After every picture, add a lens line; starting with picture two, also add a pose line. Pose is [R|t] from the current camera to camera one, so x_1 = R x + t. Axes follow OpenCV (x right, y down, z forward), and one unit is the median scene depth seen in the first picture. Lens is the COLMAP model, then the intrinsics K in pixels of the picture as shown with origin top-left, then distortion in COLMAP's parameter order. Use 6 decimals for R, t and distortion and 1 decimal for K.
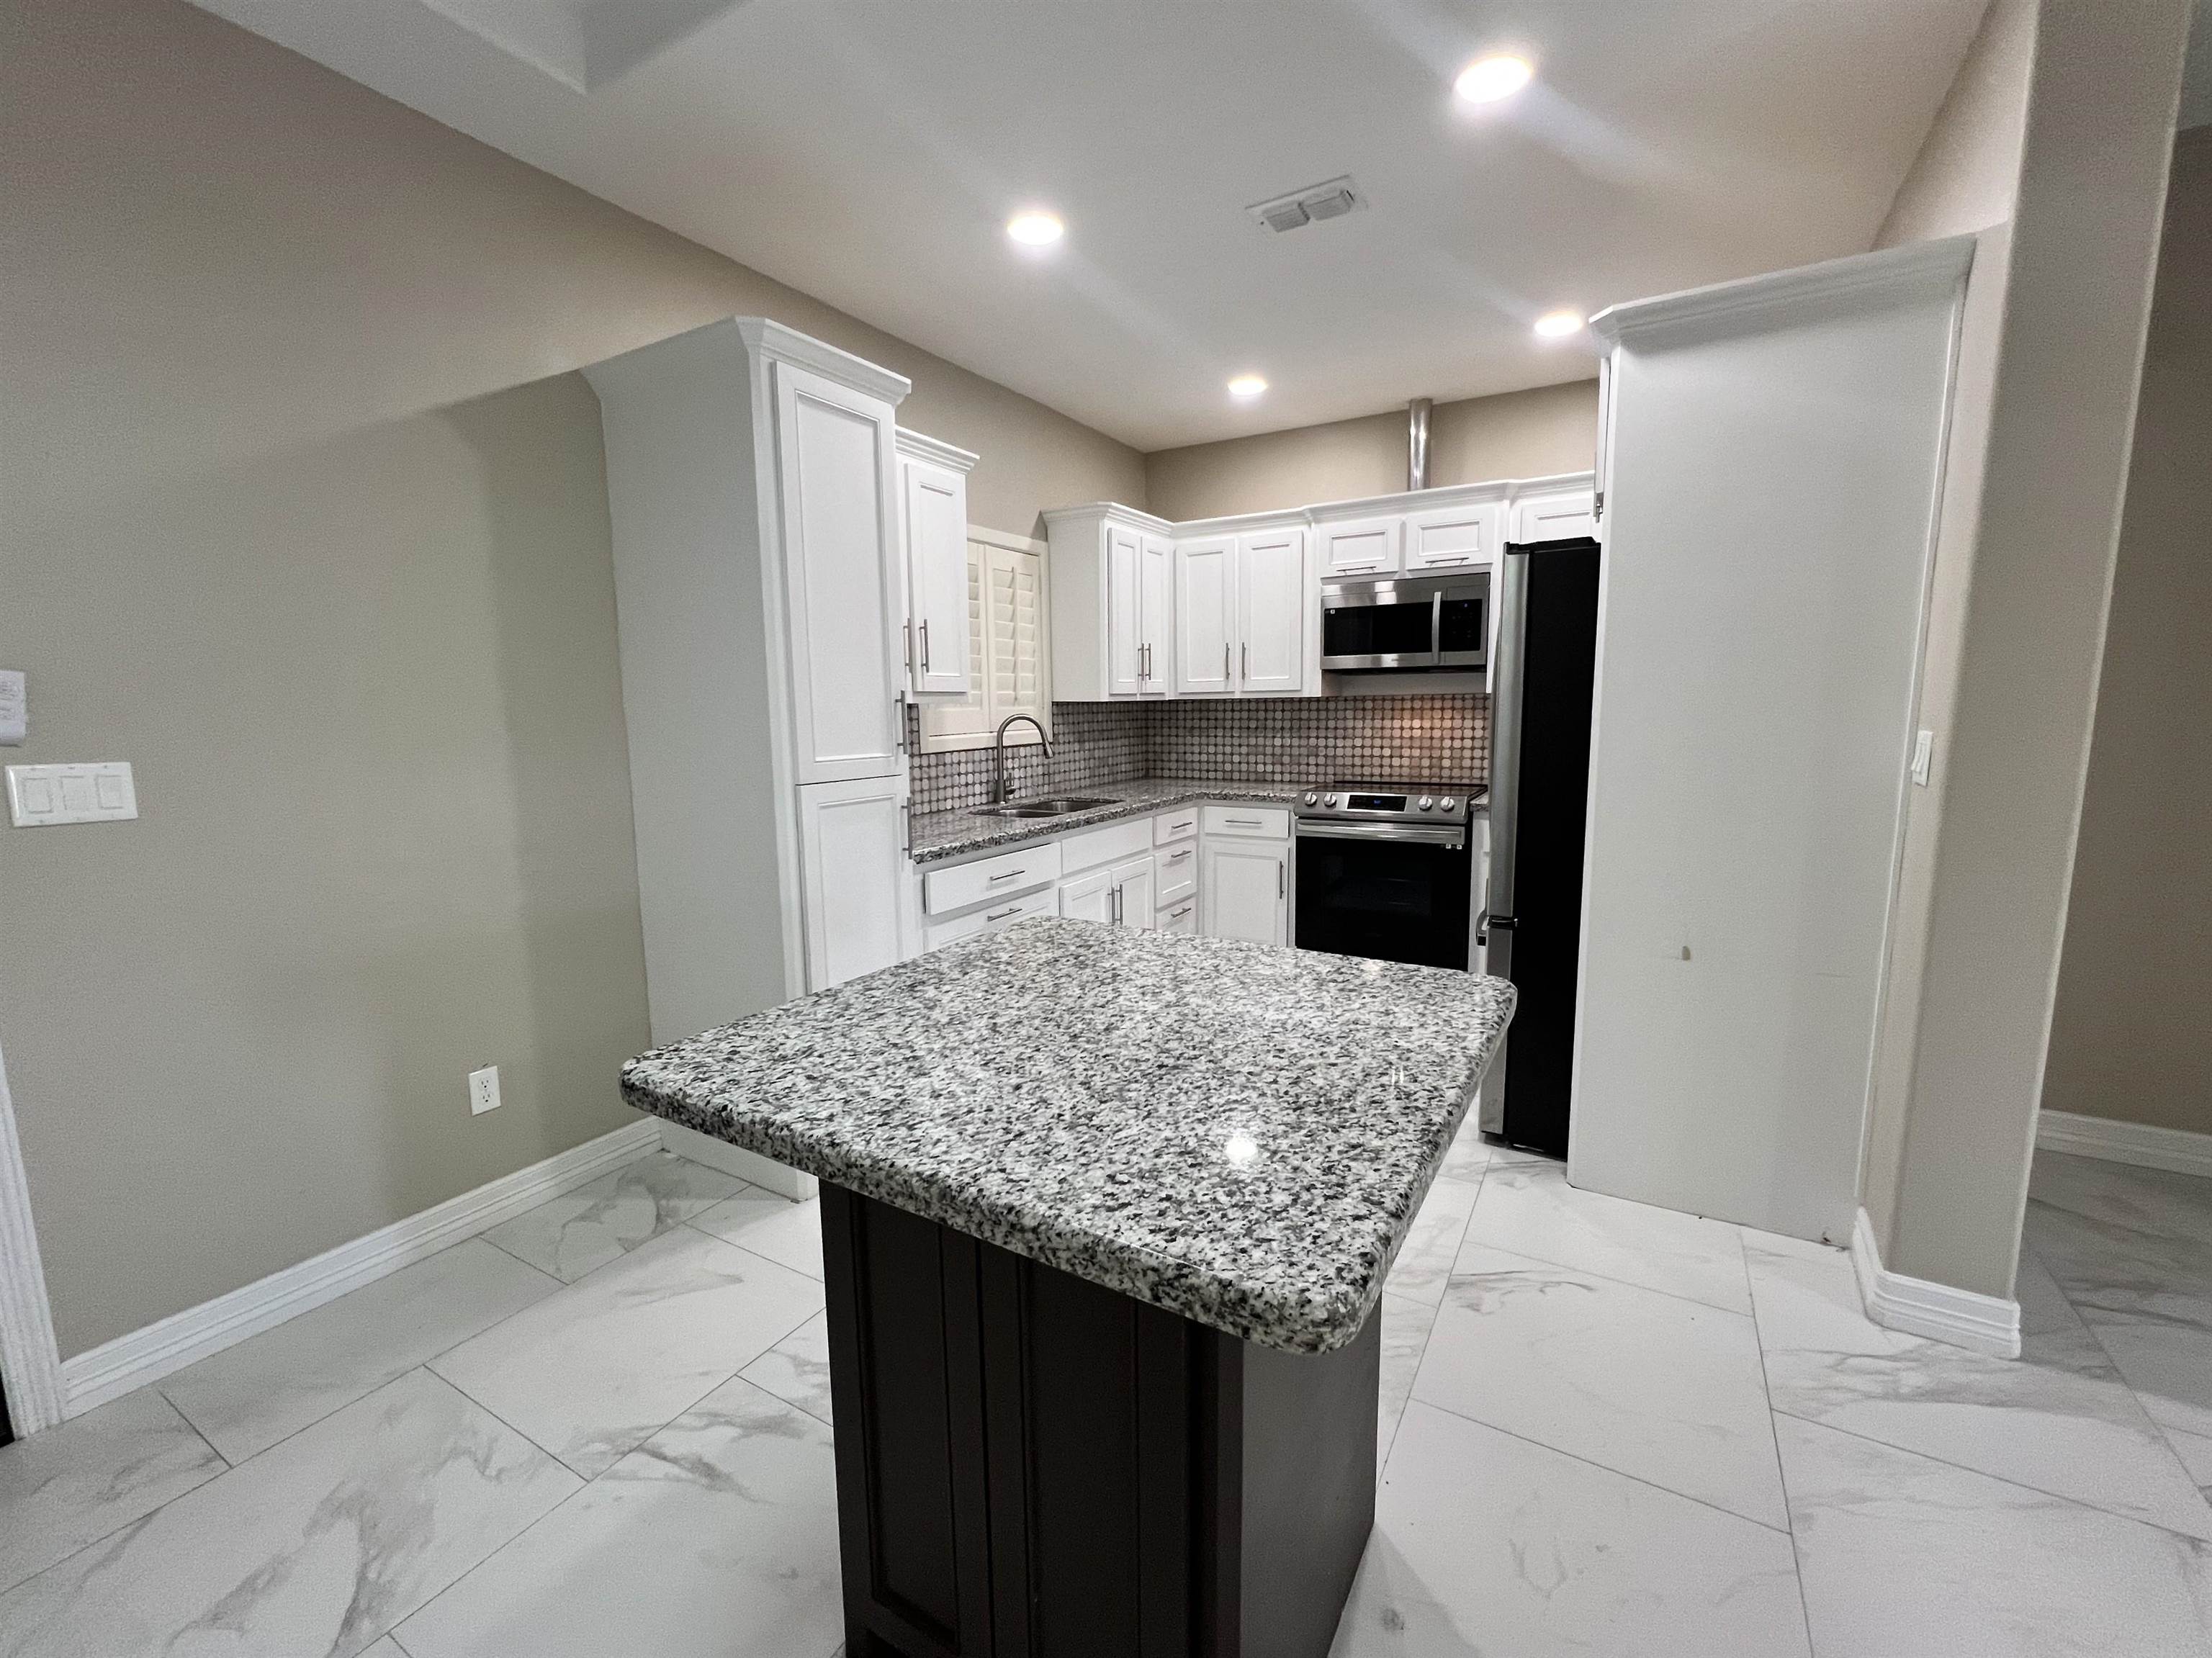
lens RADIAL K [[919.3, 0, 1109.1], [0, 919.3, 828.9], [0, 0, 1]] dist [0.001266, 0.000399]
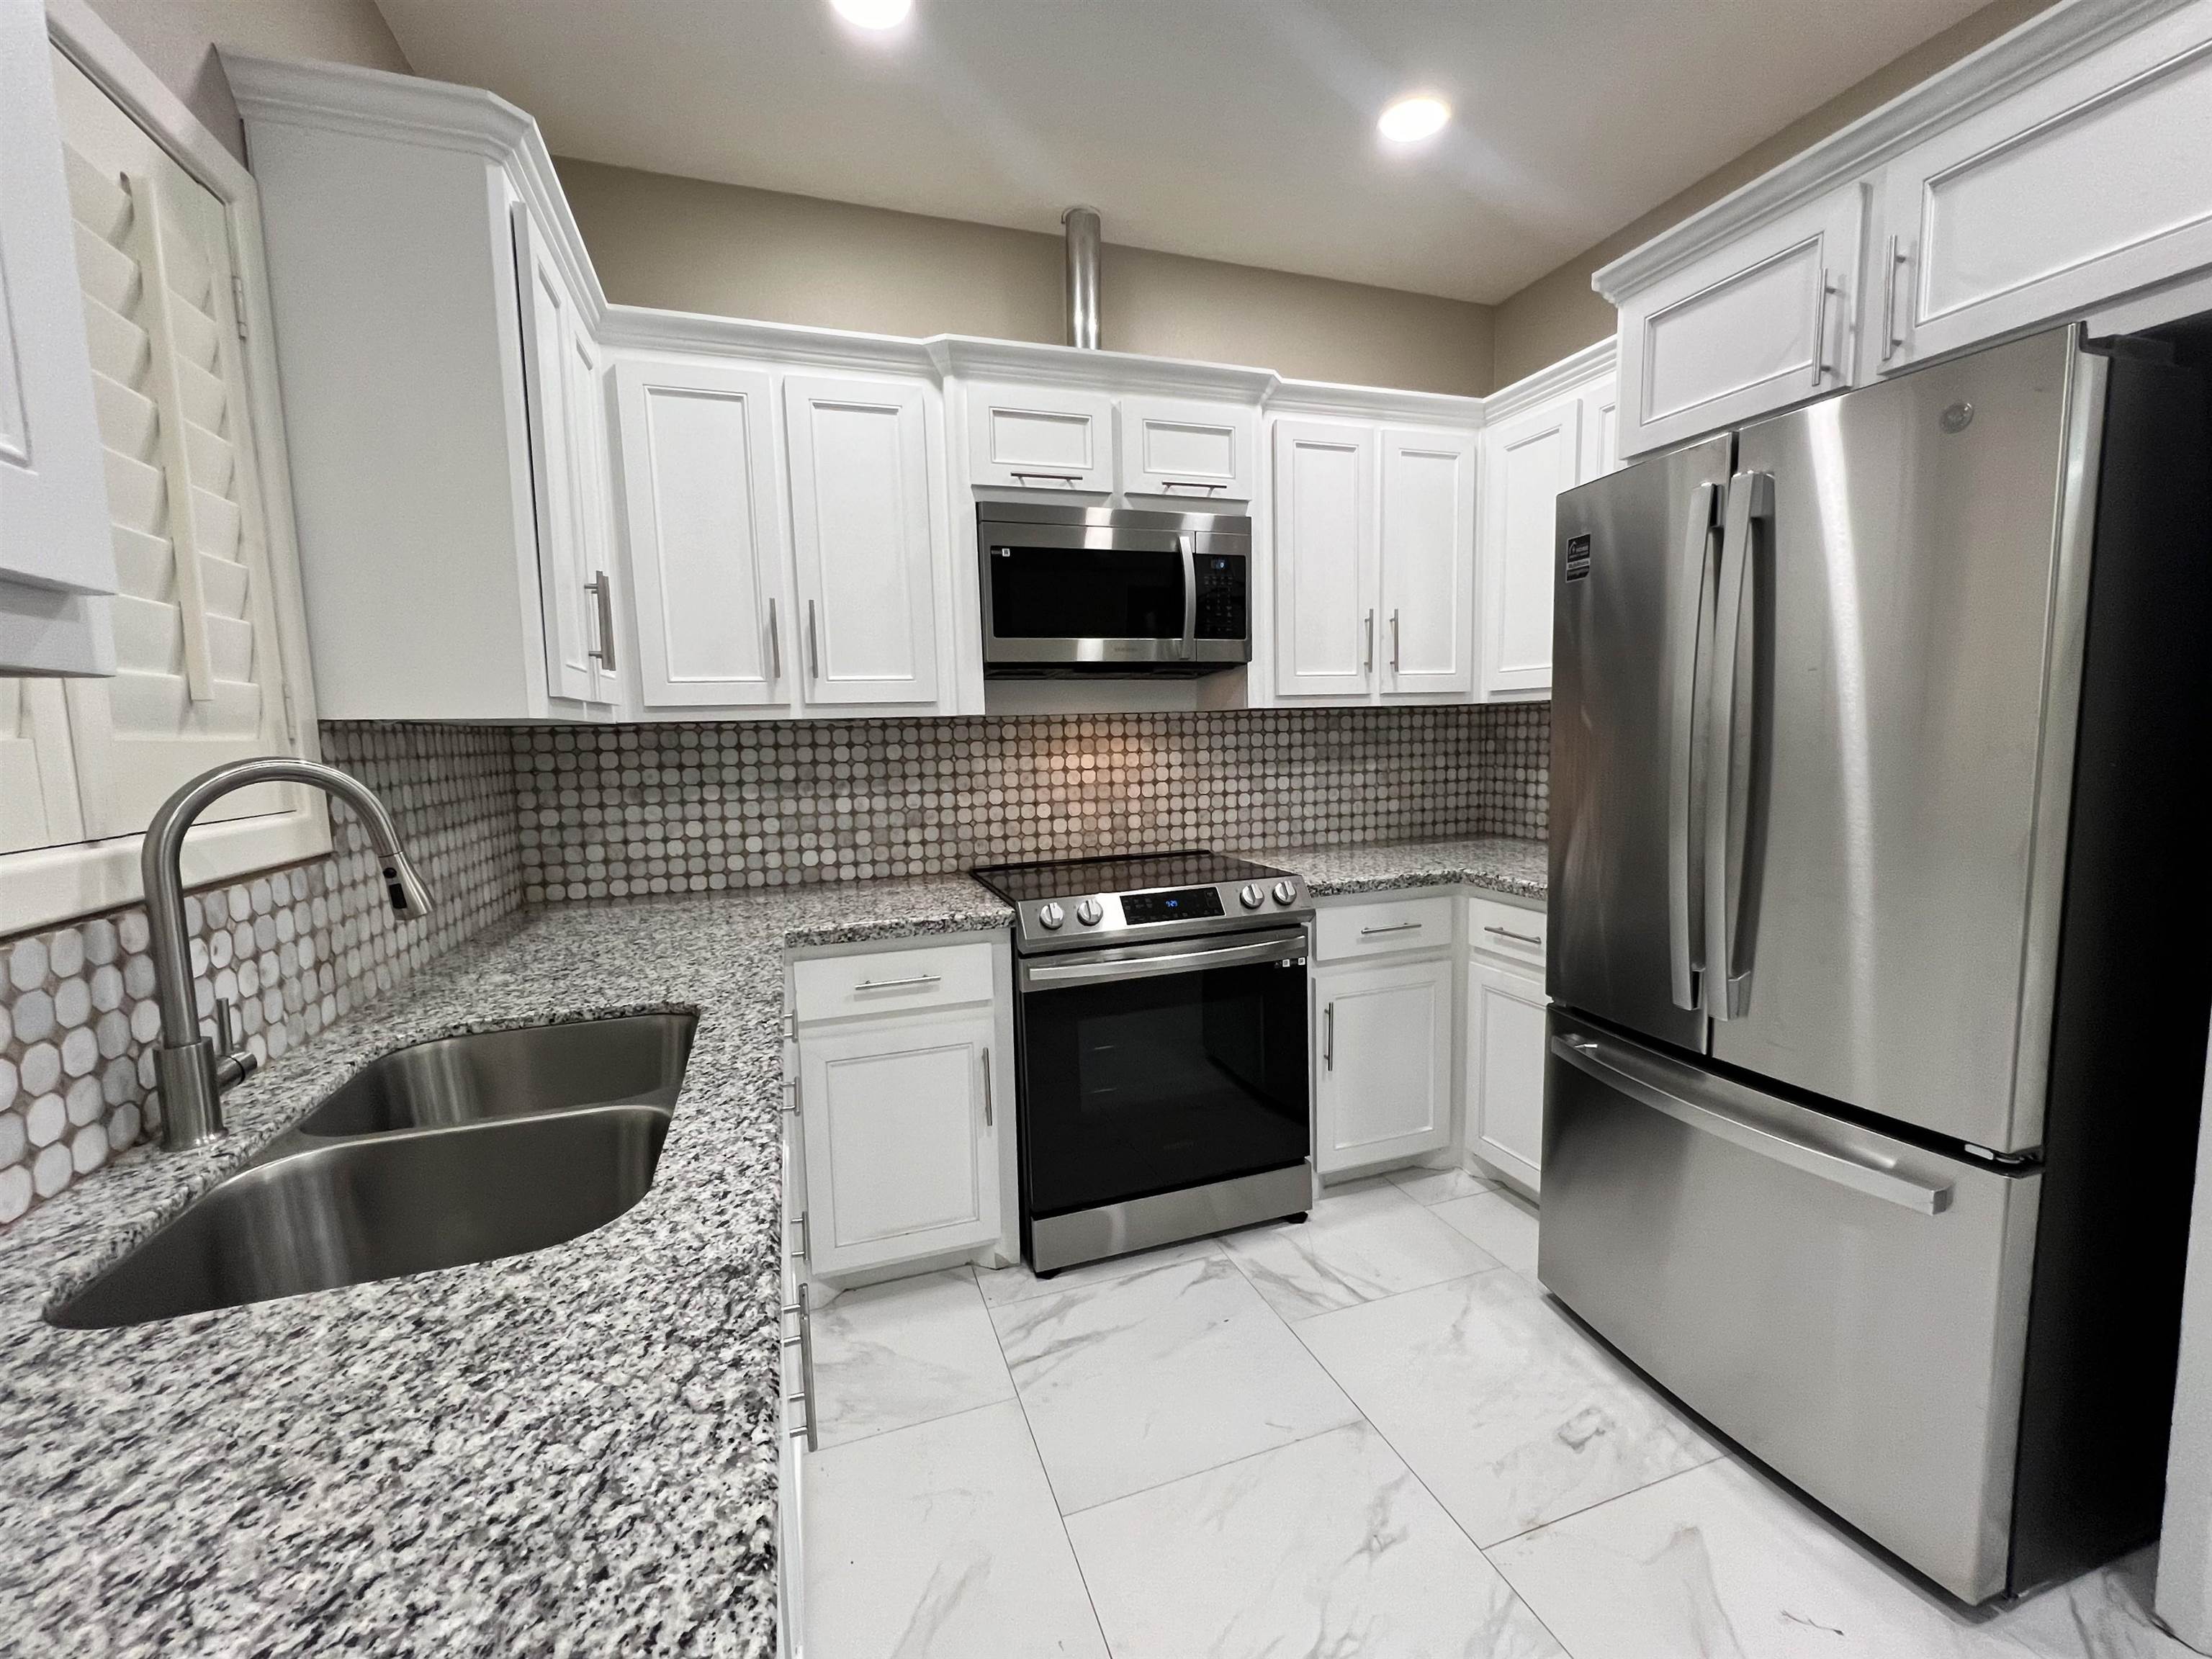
lens RADIAL K [[919.4, 0, 1109.1], [0, 919.4, 829.4], [0, 0, 1]] dist [0.001266, 0.000399]
pose [[0.649046, -0.082320, 0.756282, -0.124225], [0.121421, 0.992594, 0.003838, -0.071278], [-0.750997, 0.089337, 0.654234, 0.601885]]
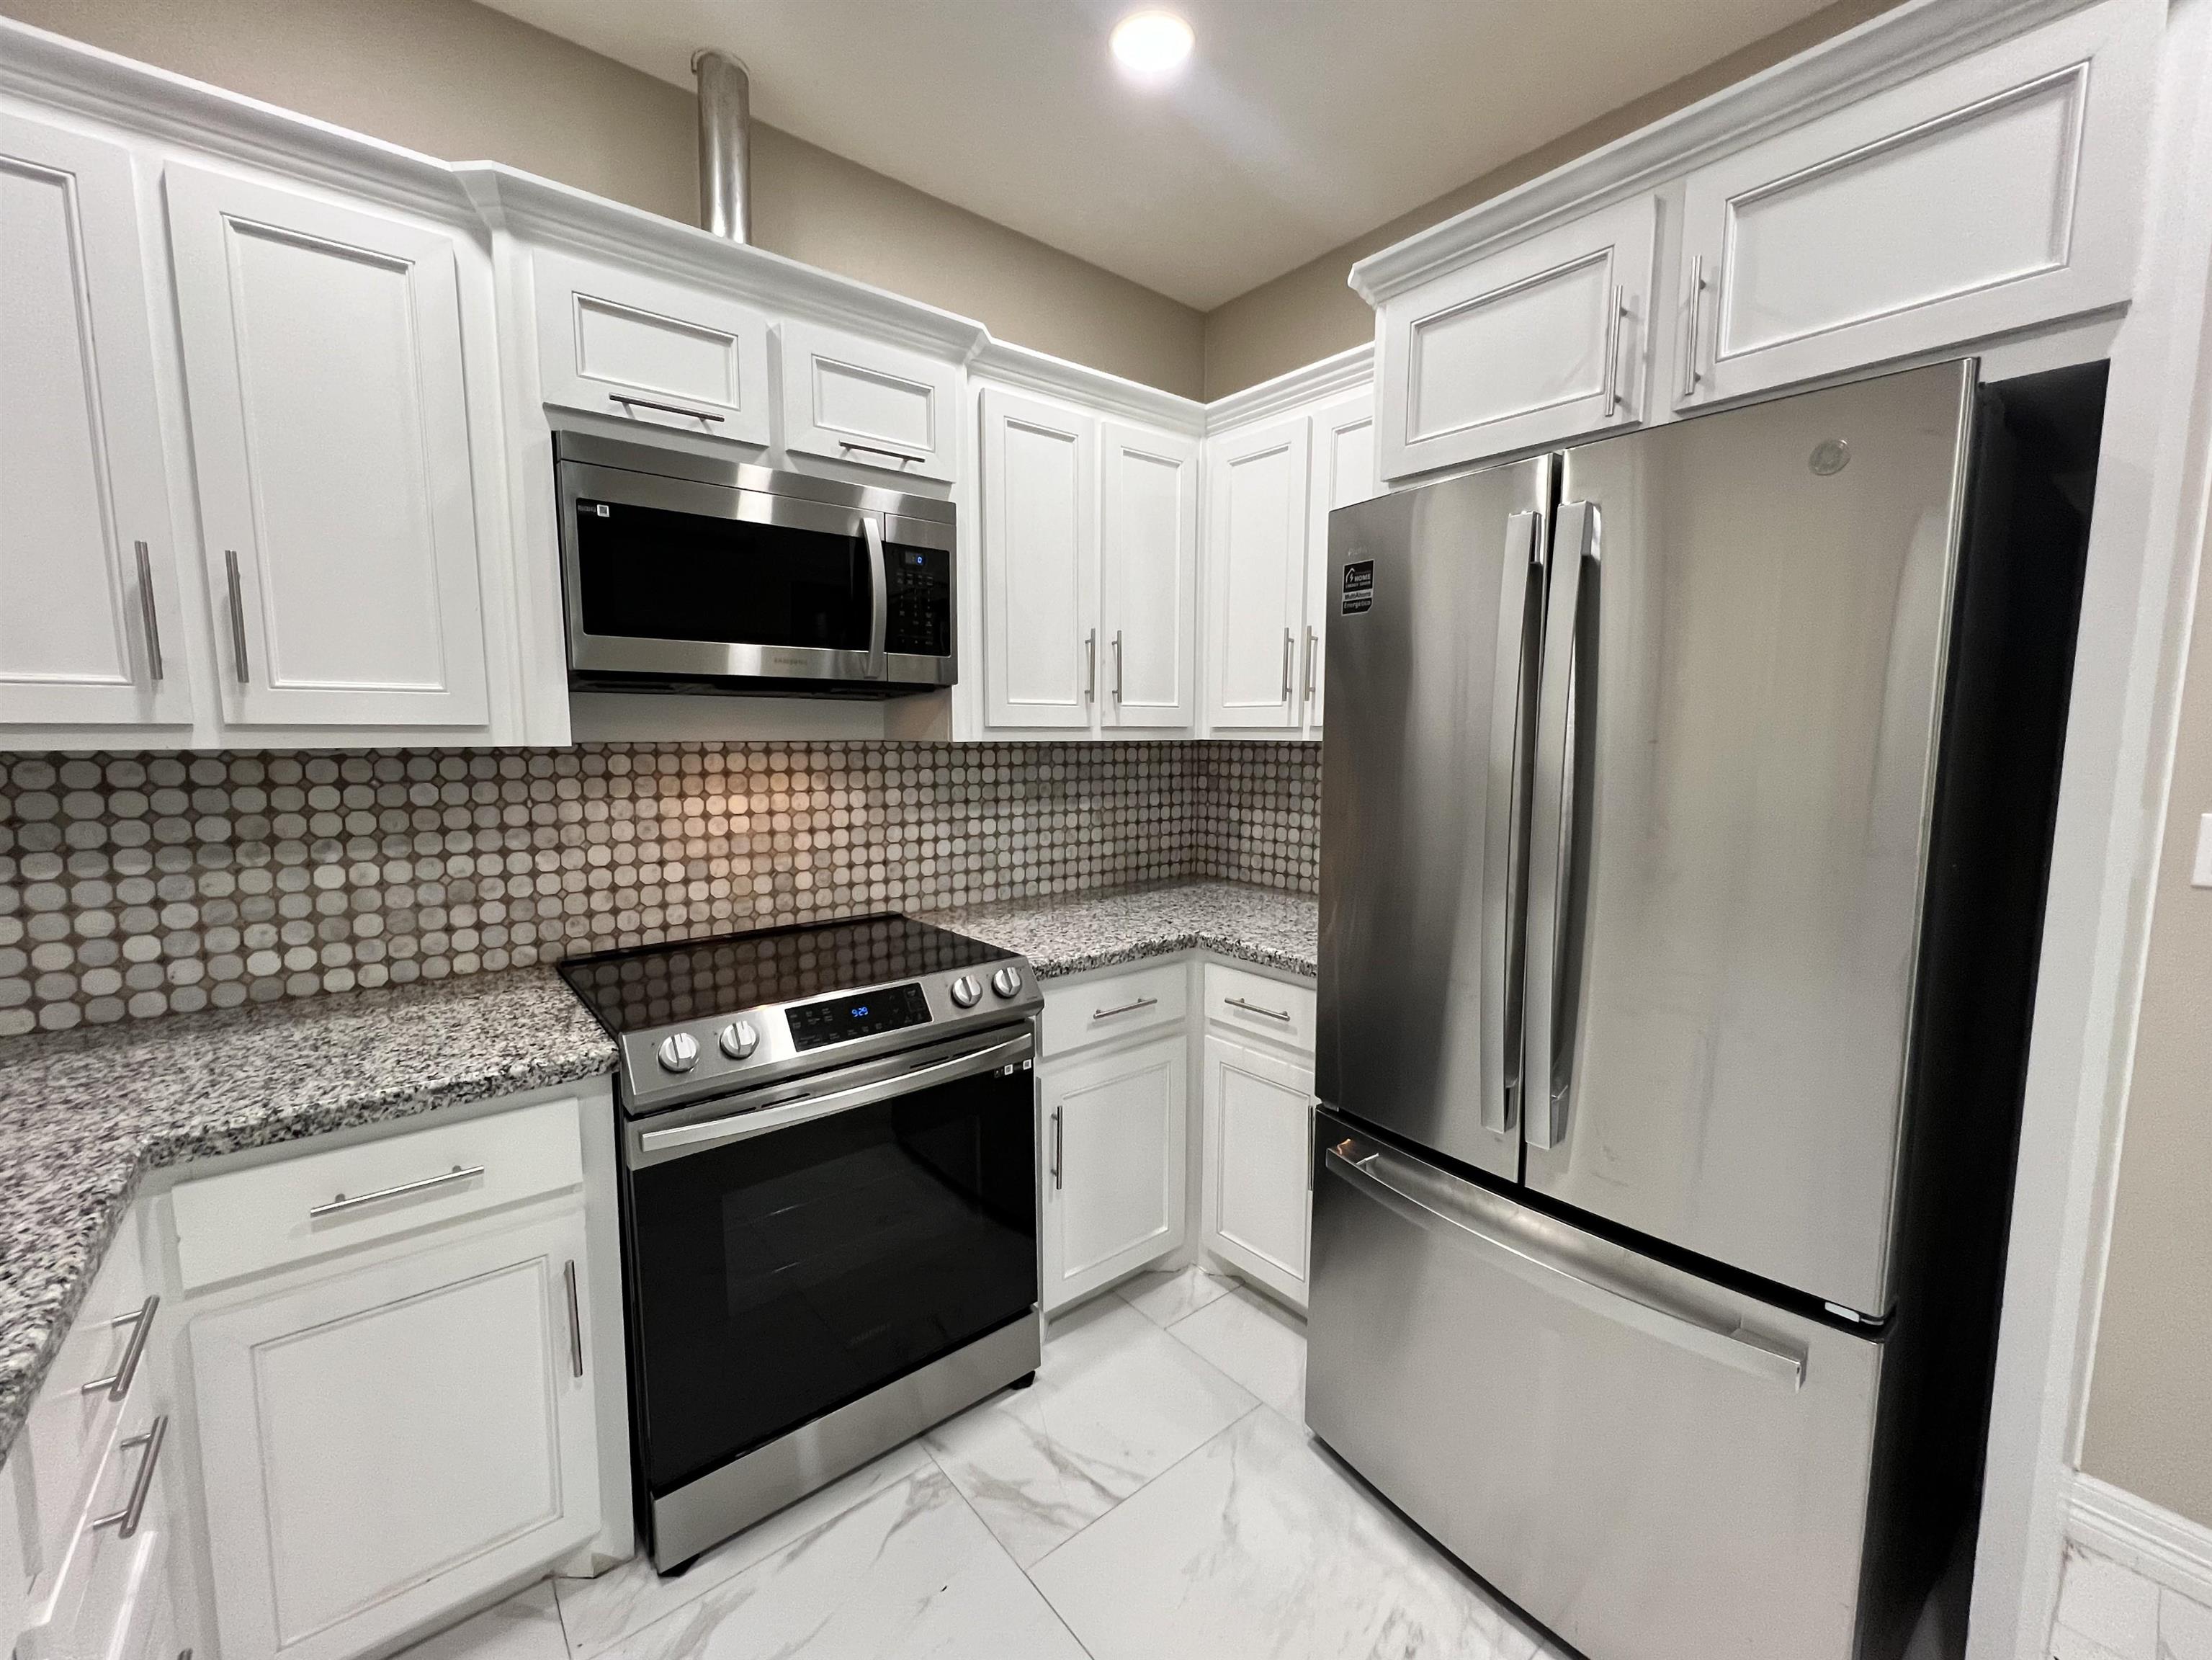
lens RADIAL K [[900.8, 0, 1106.0], [0, 900.8, 830.0], [0, 0, 1]] dist [-0.001632, -0.000018]
pose [[0.346036, -0.084316, 0.934425, -0.025924], [0.122379, 0.991501, 0.044147, -0.100495], [-0.930206, 0.099077, 0.353414, 0.679015]]
